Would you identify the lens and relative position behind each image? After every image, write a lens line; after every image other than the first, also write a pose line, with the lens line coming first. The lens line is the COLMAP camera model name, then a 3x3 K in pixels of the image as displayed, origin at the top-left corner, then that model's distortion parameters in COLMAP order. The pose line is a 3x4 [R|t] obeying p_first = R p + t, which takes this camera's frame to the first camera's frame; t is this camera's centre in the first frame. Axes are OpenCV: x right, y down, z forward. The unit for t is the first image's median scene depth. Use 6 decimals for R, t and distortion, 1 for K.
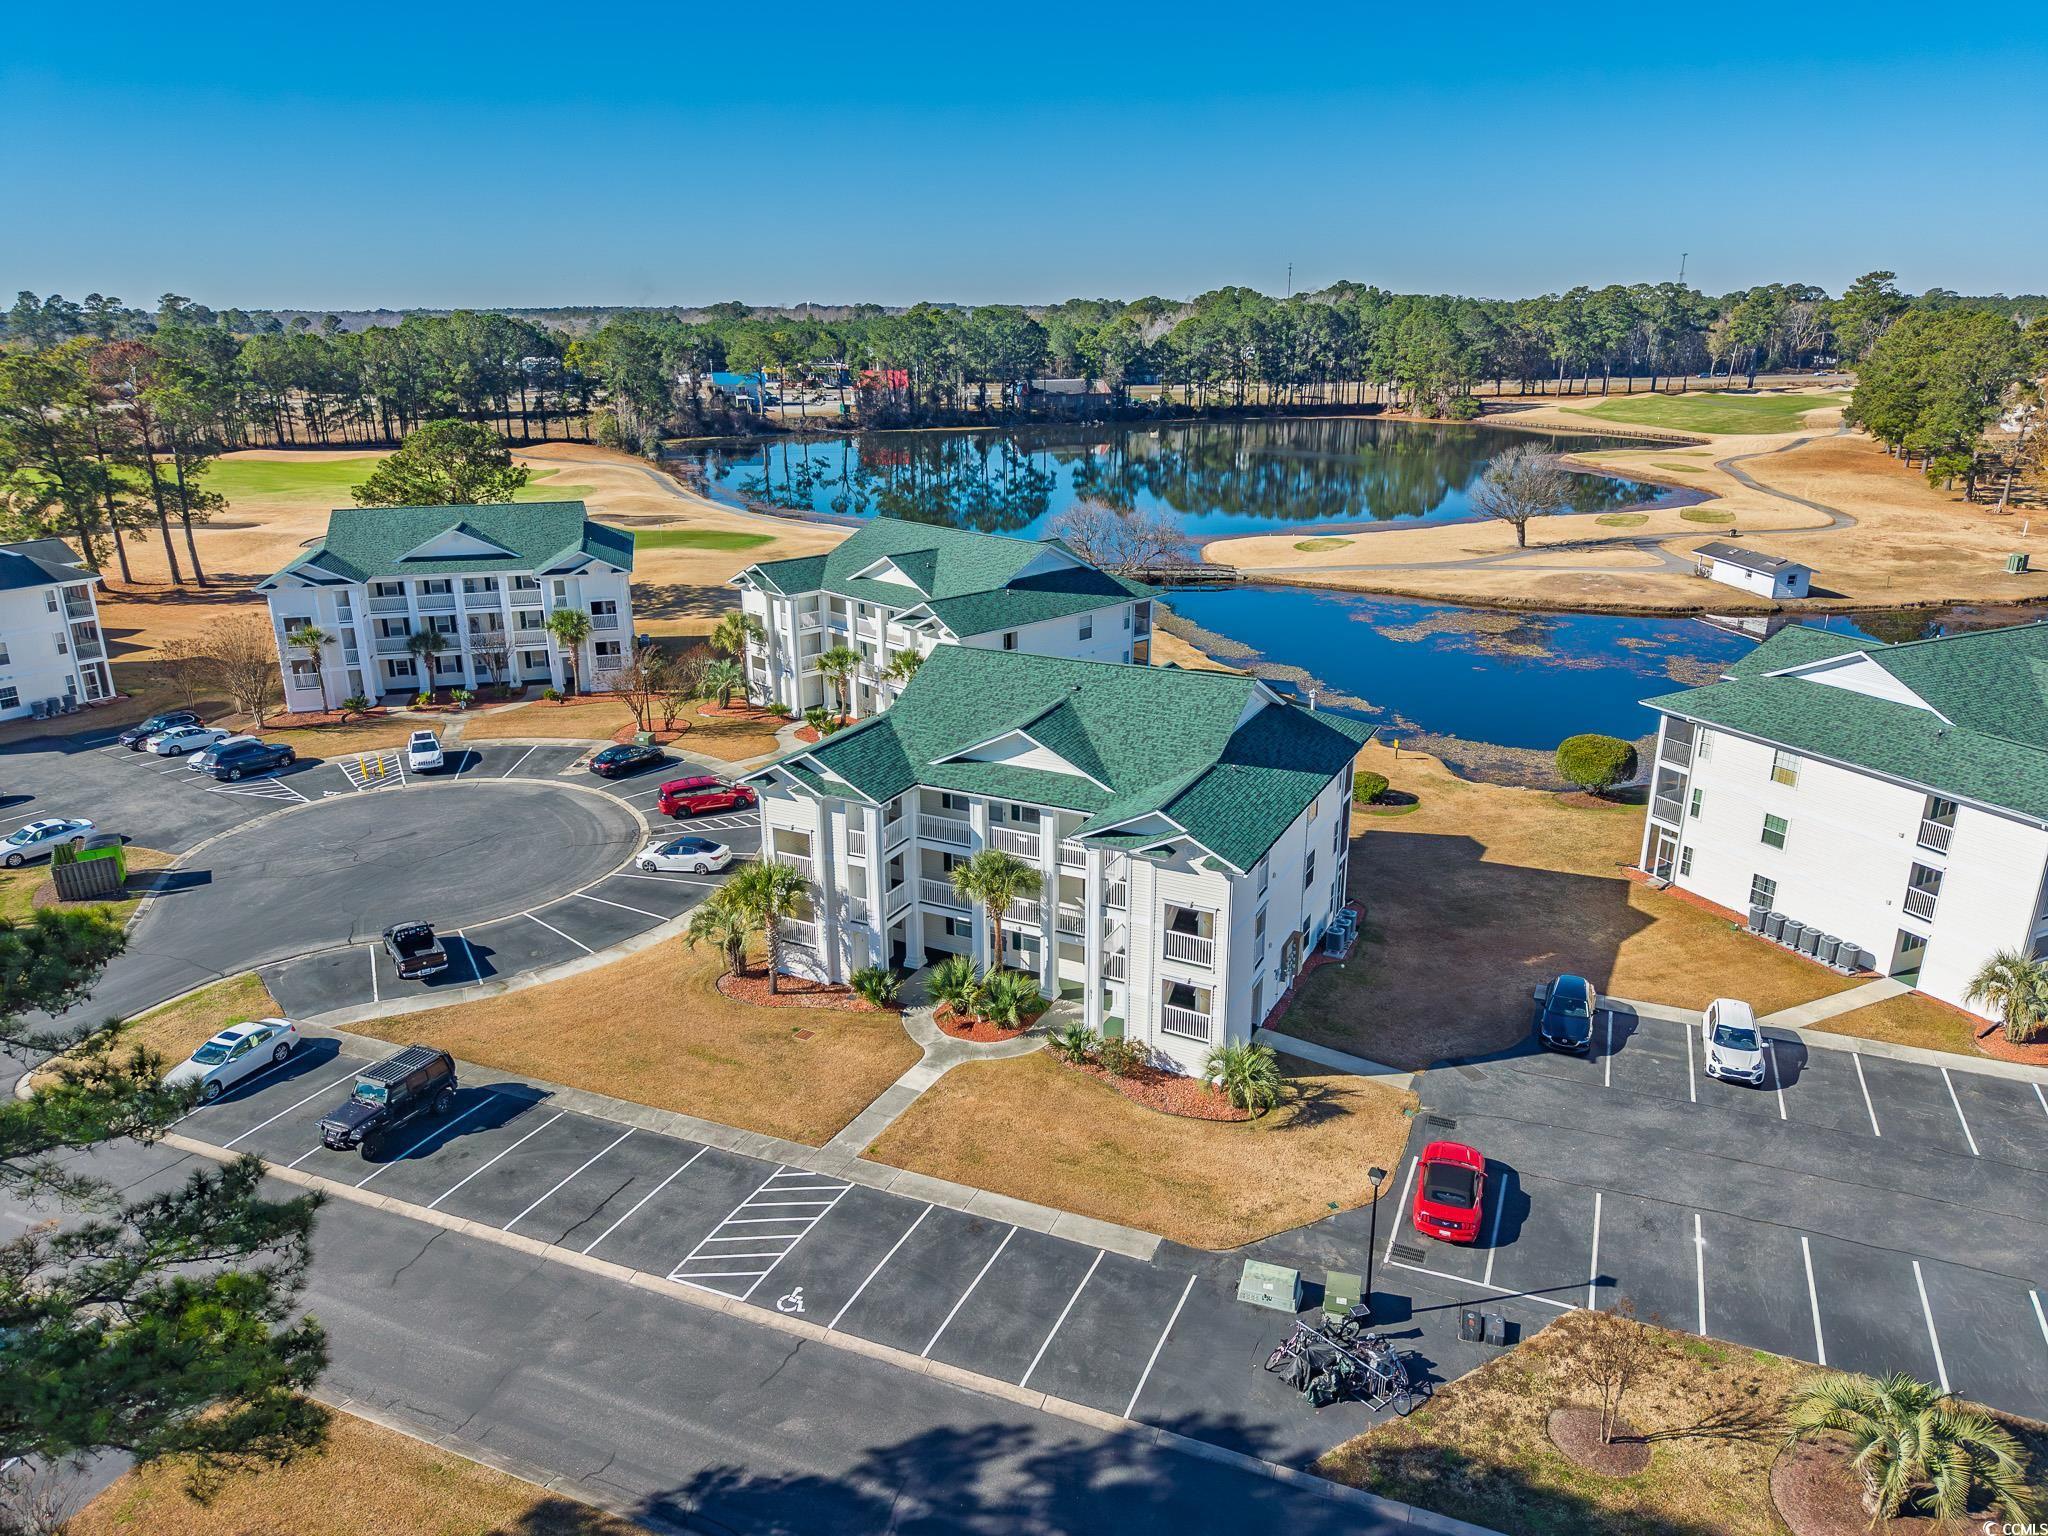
lens RADIAL K [[1398.9, 0, 1024.7], [0, 1398.9, 795.3], [0, 0, 1]] dist [0.029455, -0.042795]
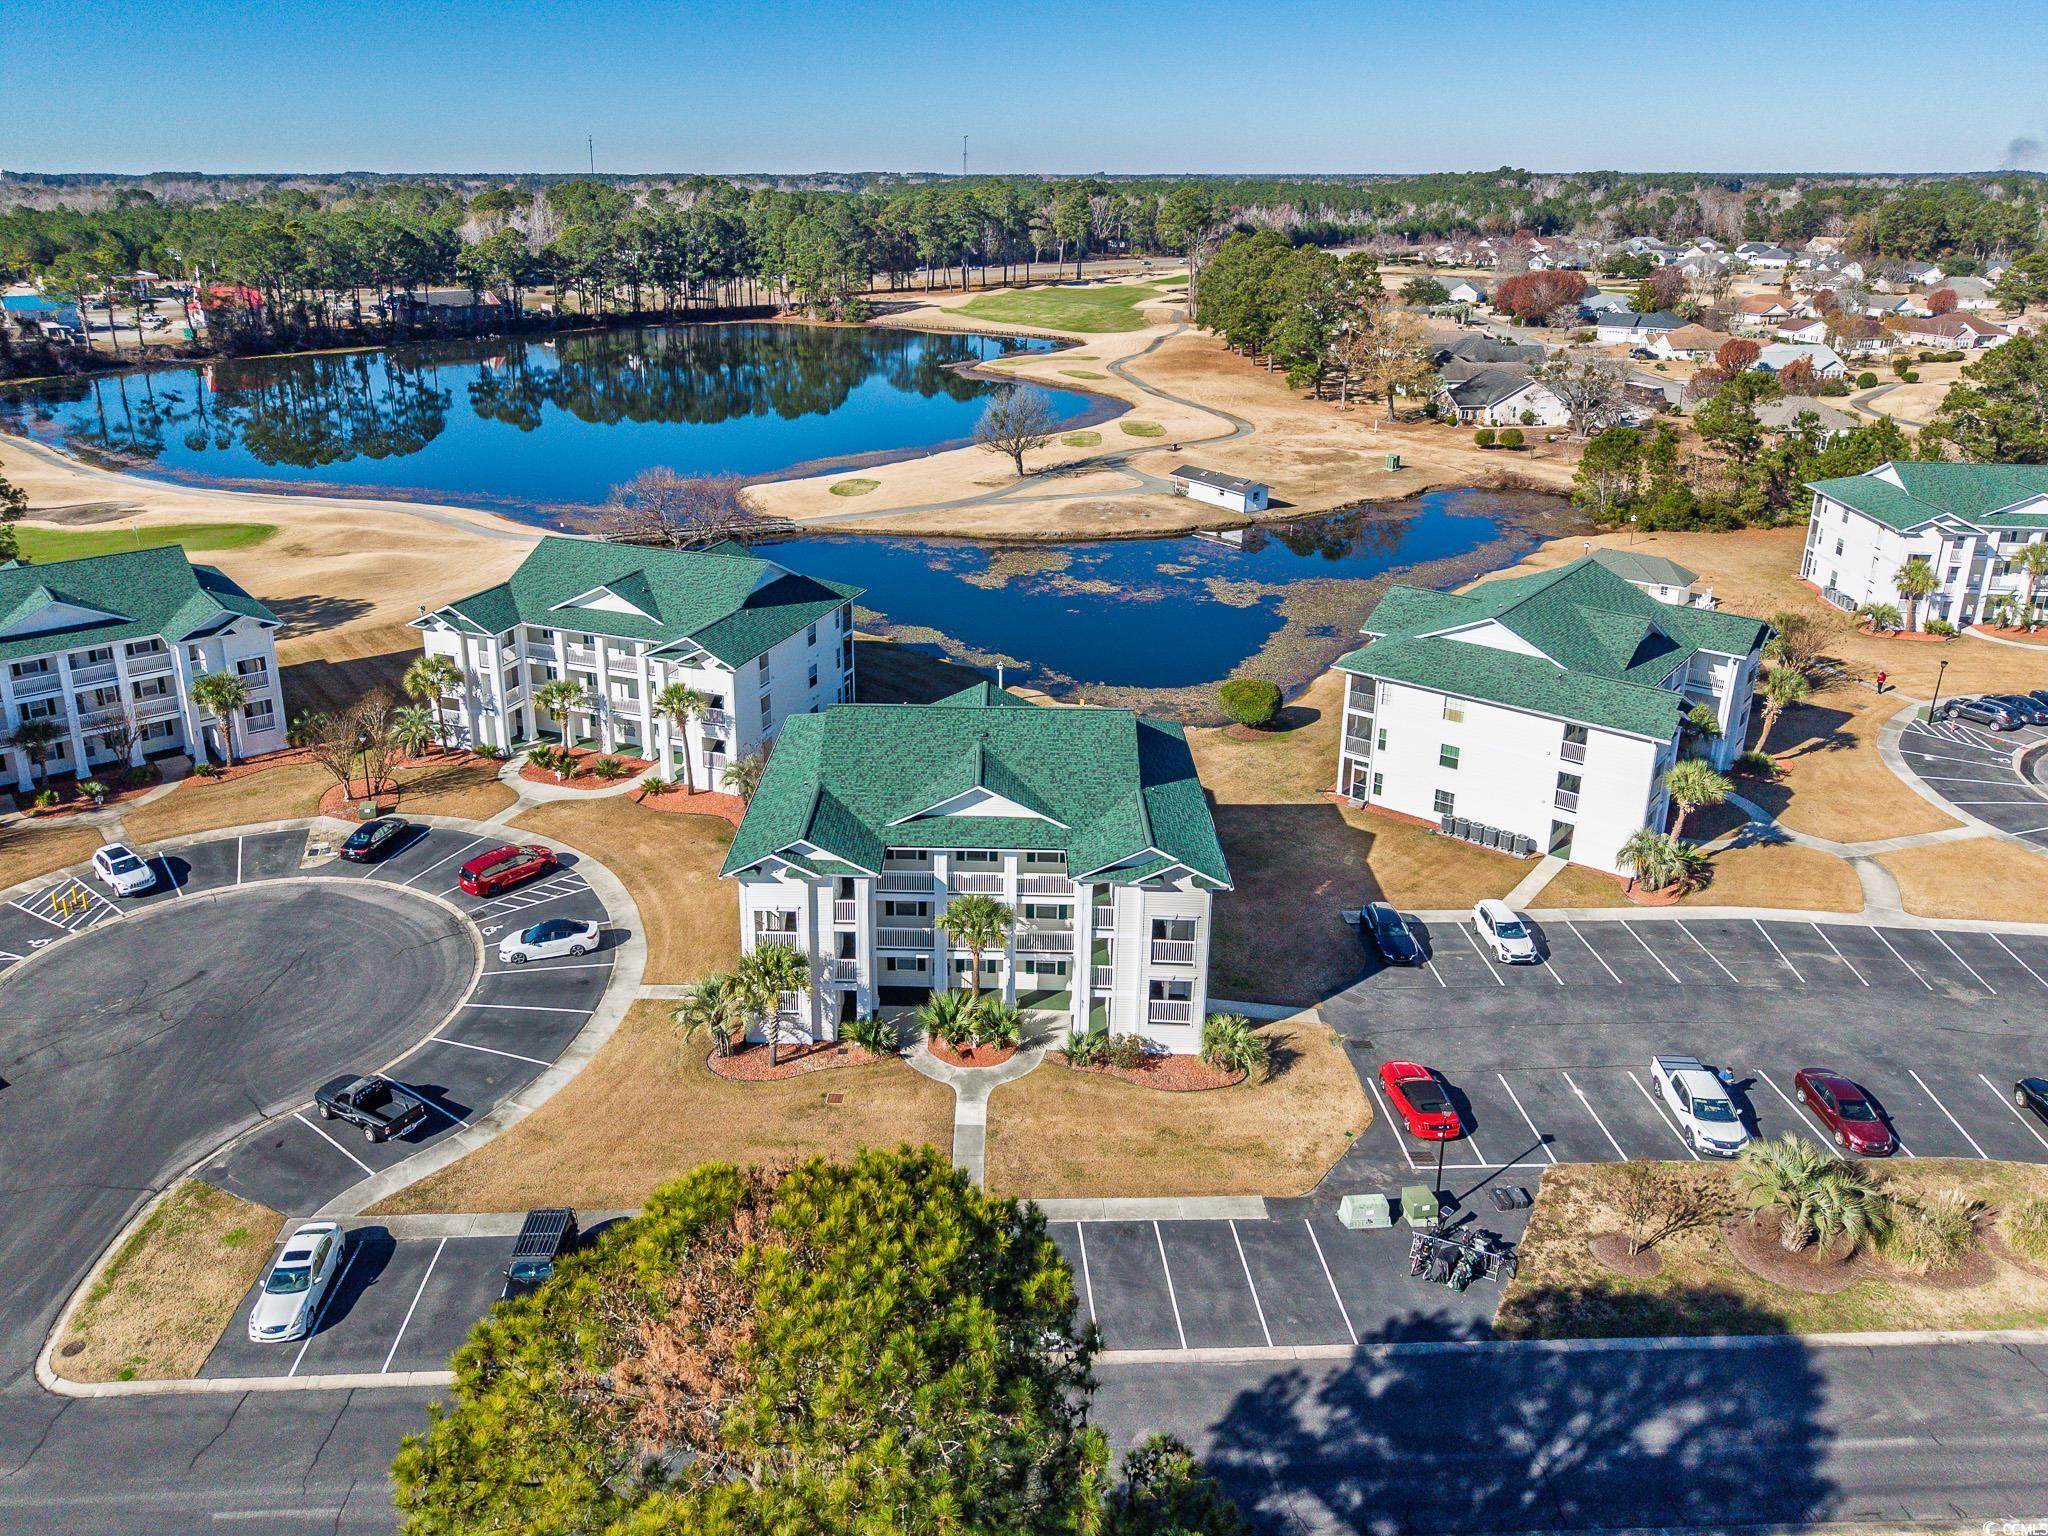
lens RADIAL K [[1440.3, 0, 975.7], [0, 1440.3, 651.7], [0, 0, 1]] dist [0.015033, 0.000134]
pose [[0.906218, -0.128442, 0.402828, -0.258573], [0.133571, 0.990919, 0.015470, -0.097308], [-0.401157, 0.039787, 0.915145, -0.045022]]
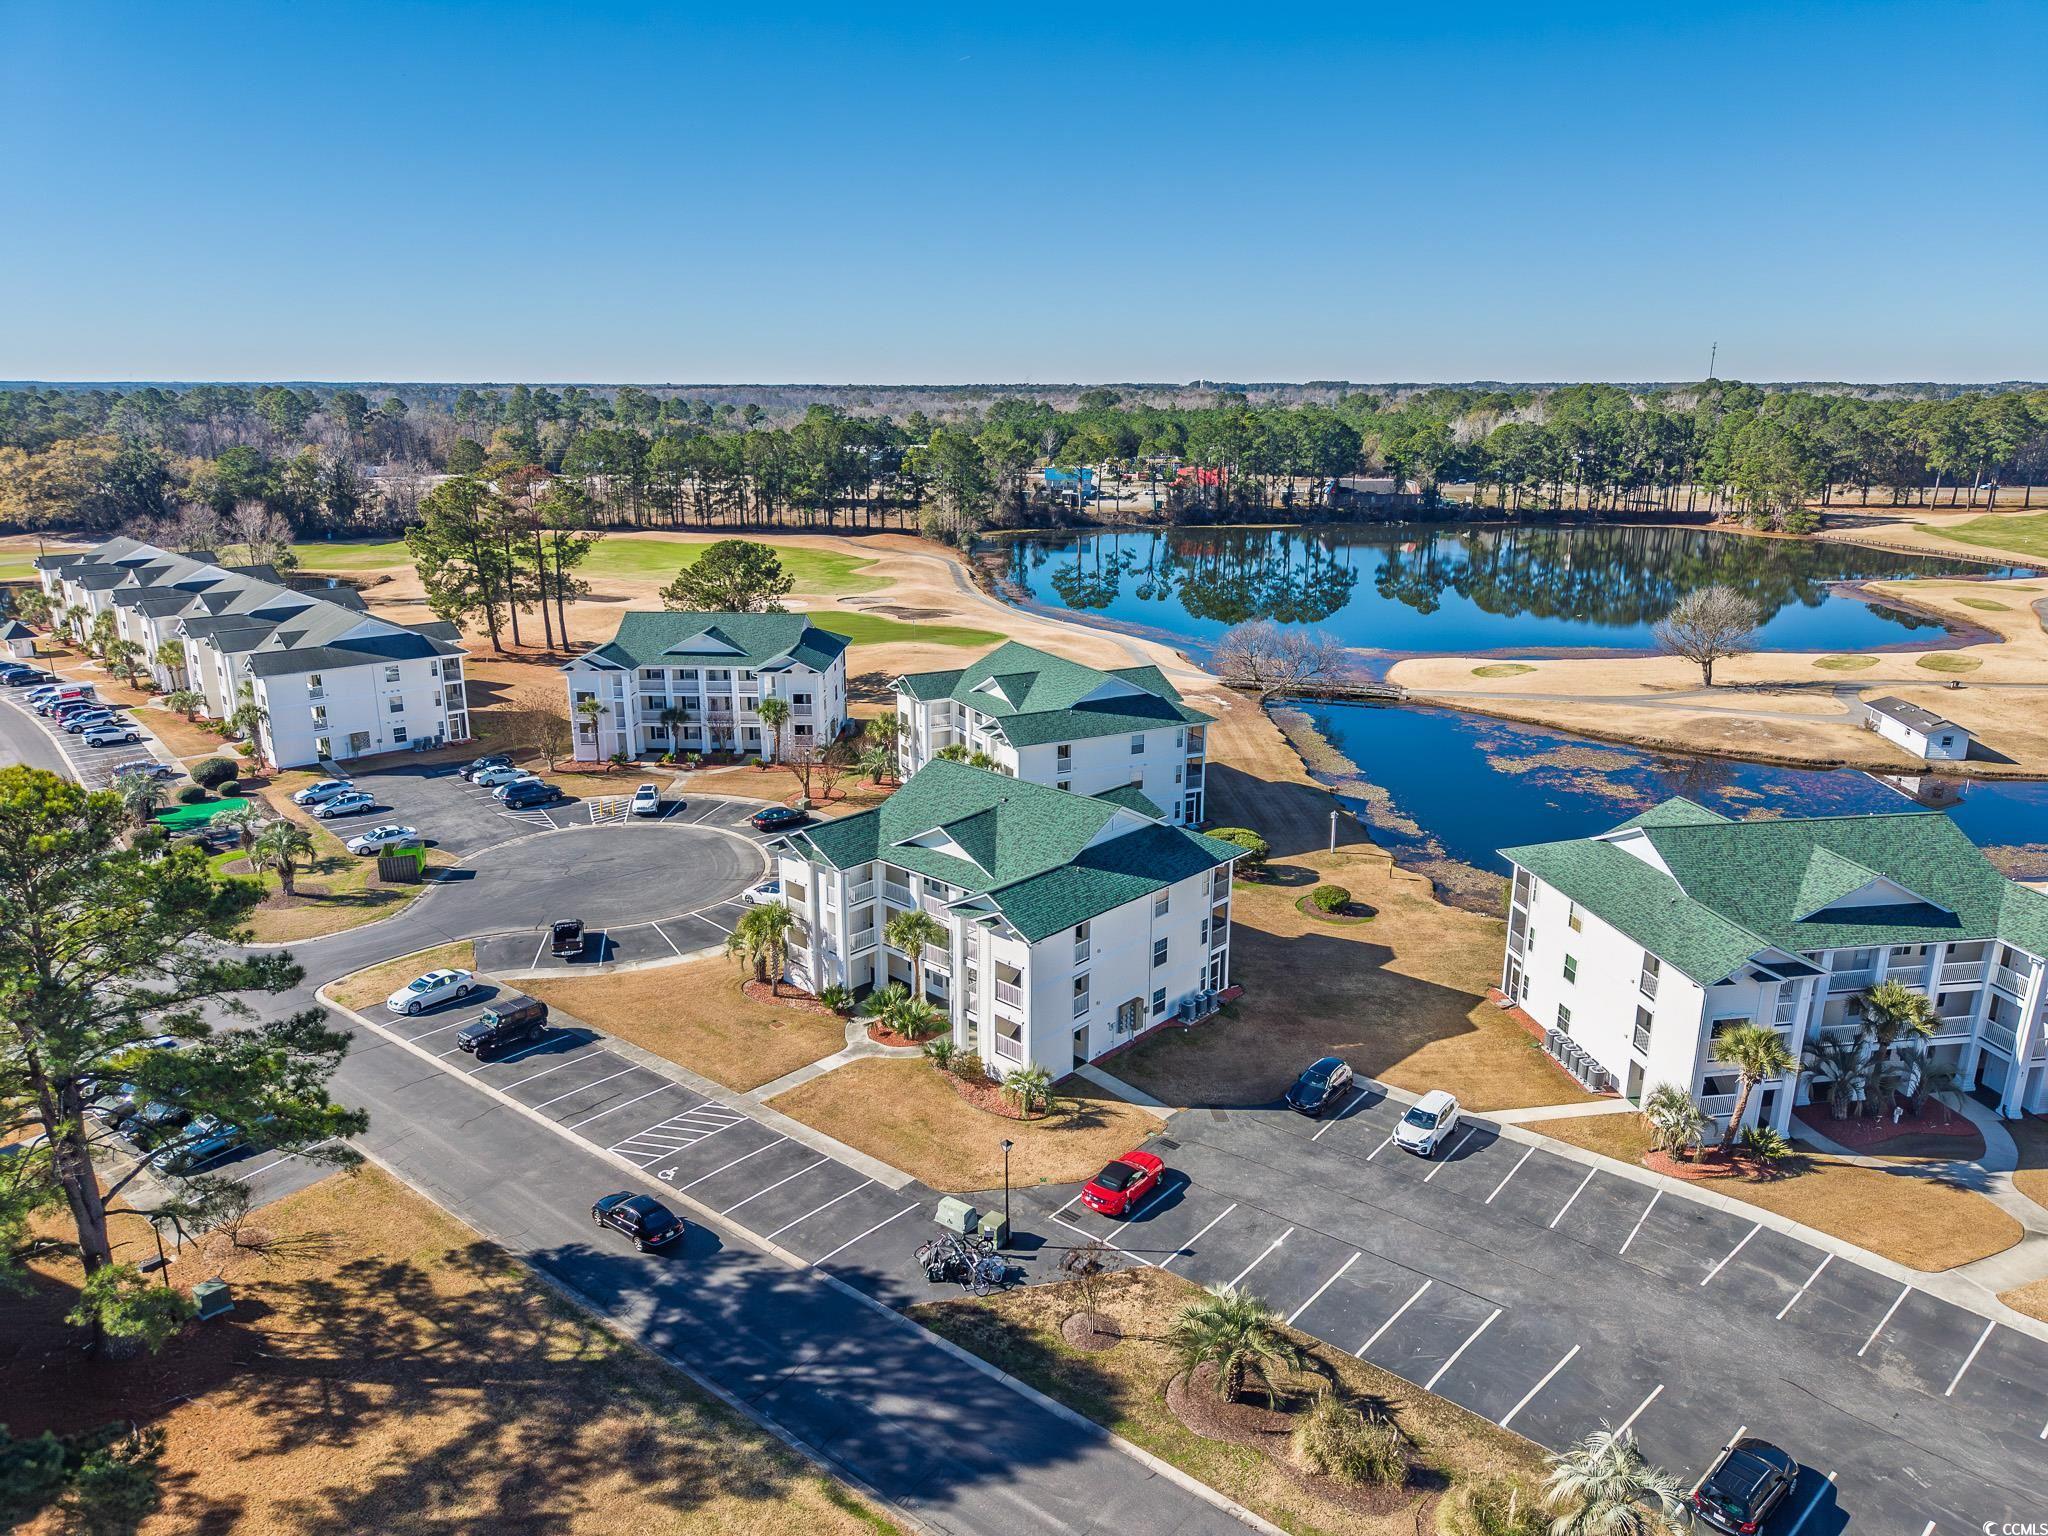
lens RADIAL K [[1401.8, 0, 999.6], [0, 1401.8, 773.8], [0, 0, 1]] dist [0.046337, -0.058658]
pose [[0.958213, 0.081801, -0.274110, 0.243069], [-0.098550, 0.993980, -0.047873, -0.021841], [0.268544, 0.072886, 0.960506, -0.193442]]
